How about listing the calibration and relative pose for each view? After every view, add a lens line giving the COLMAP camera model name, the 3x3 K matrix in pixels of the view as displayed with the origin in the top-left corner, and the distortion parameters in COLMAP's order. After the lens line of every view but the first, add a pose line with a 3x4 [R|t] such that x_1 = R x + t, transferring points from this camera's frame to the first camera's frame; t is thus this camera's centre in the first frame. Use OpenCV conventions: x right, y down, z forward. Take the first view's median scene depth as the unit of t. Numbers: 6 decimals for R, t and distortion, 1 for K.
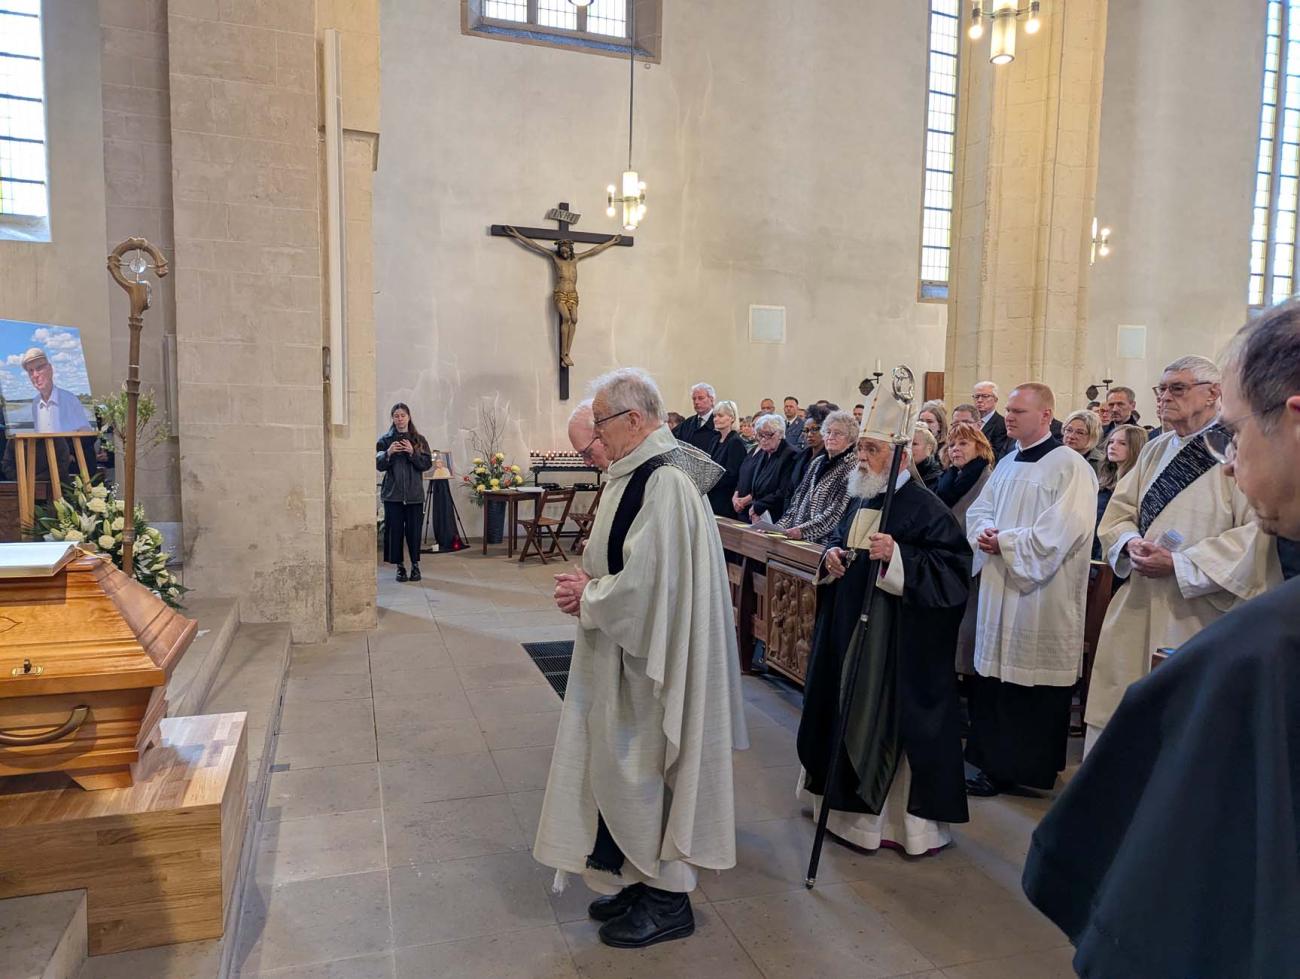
lens RADIAL K [[900.7, 0, 654.7], [0, 900.7, 470.6], [0, 0, 1]] dist [0.117754, -0.093337]
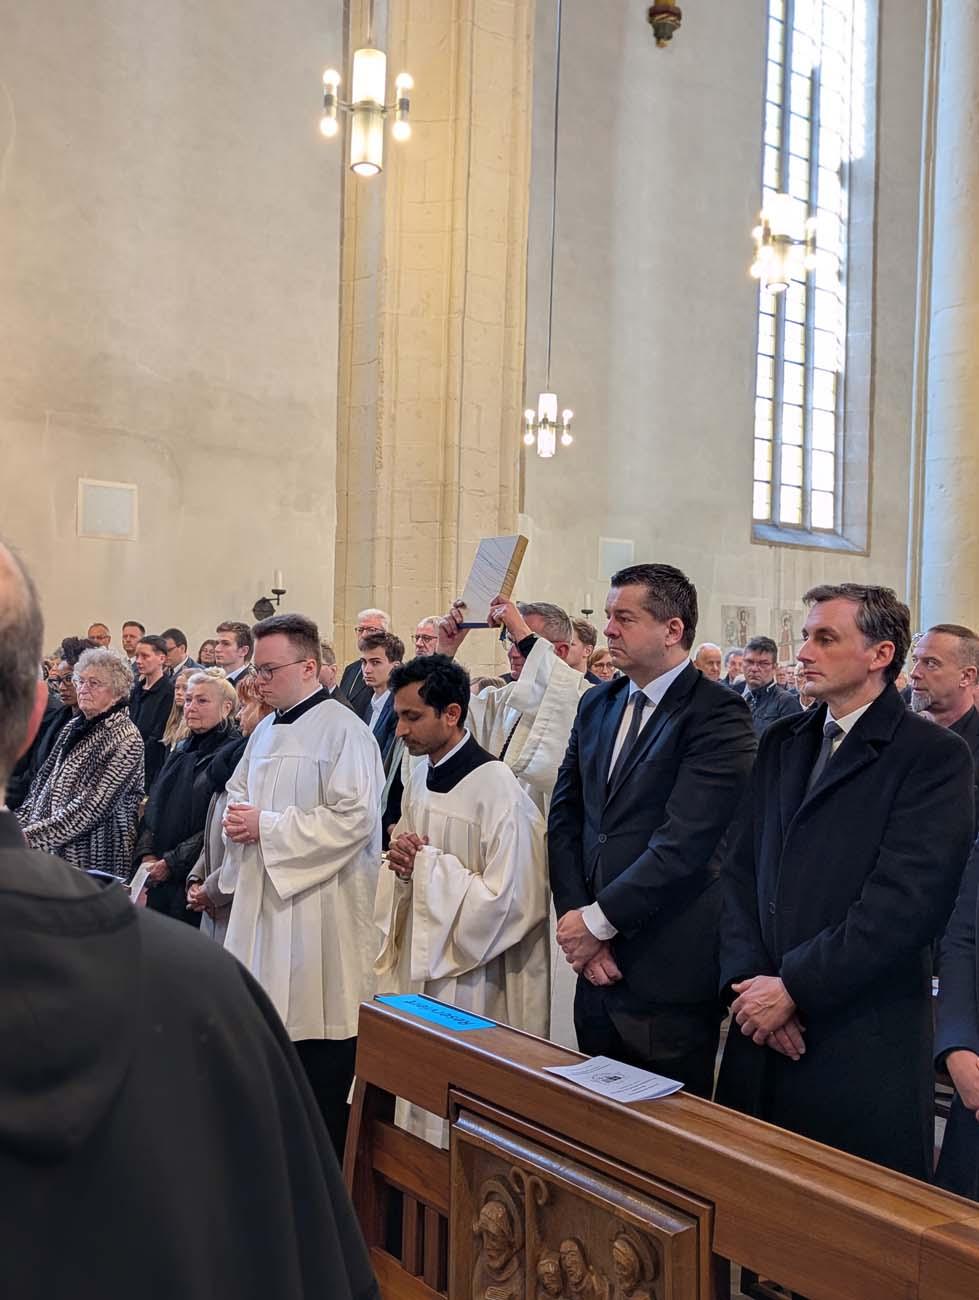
lens RADIAL K [[1357.9, 0, 489.5], [0, 1357.9, 650.0], [0, 0, 1]] dist [0.103100, -0.134677]
pose [[0.945033, 0.013009, 0.326717, 0.097325], [0.006132, 0.998327, -0.057488, -0.004301], [-0.326919, 0.056331, 0.943372, -0.019586]]
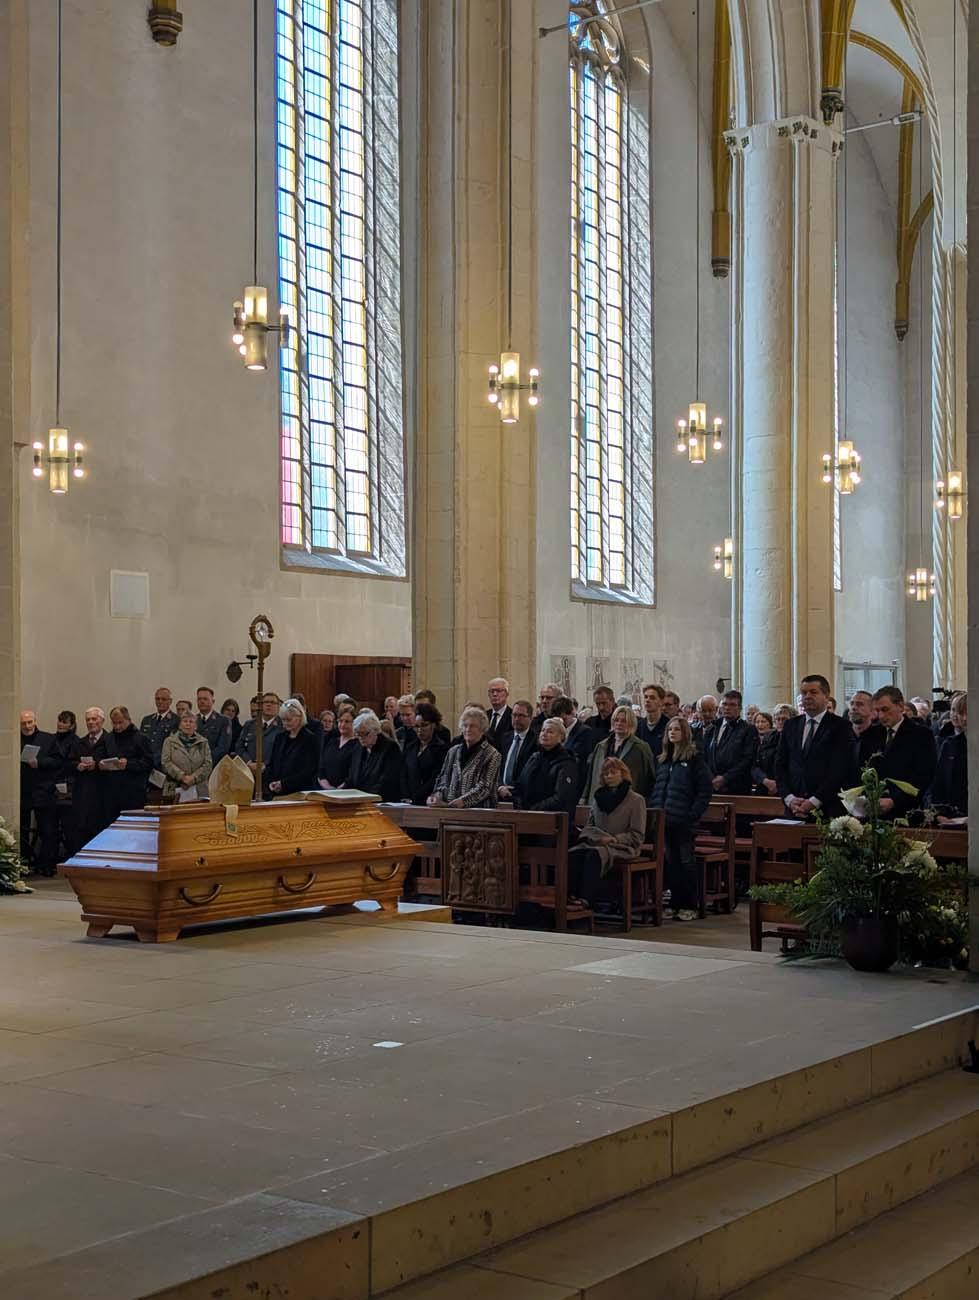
lens RADIAL K [[1853.4, 0, 489.5], [0, 1853.4, 650.0], [0, 0, 1]] dist [0.323639, -0.023424]
pose [[0.814589, 0.000087, 0.580039, -0.875483], [0.048491, 0.996489, -0.068249, 0.021212], [-0.578008, 0.083721, 0.811725, -0.781363]]
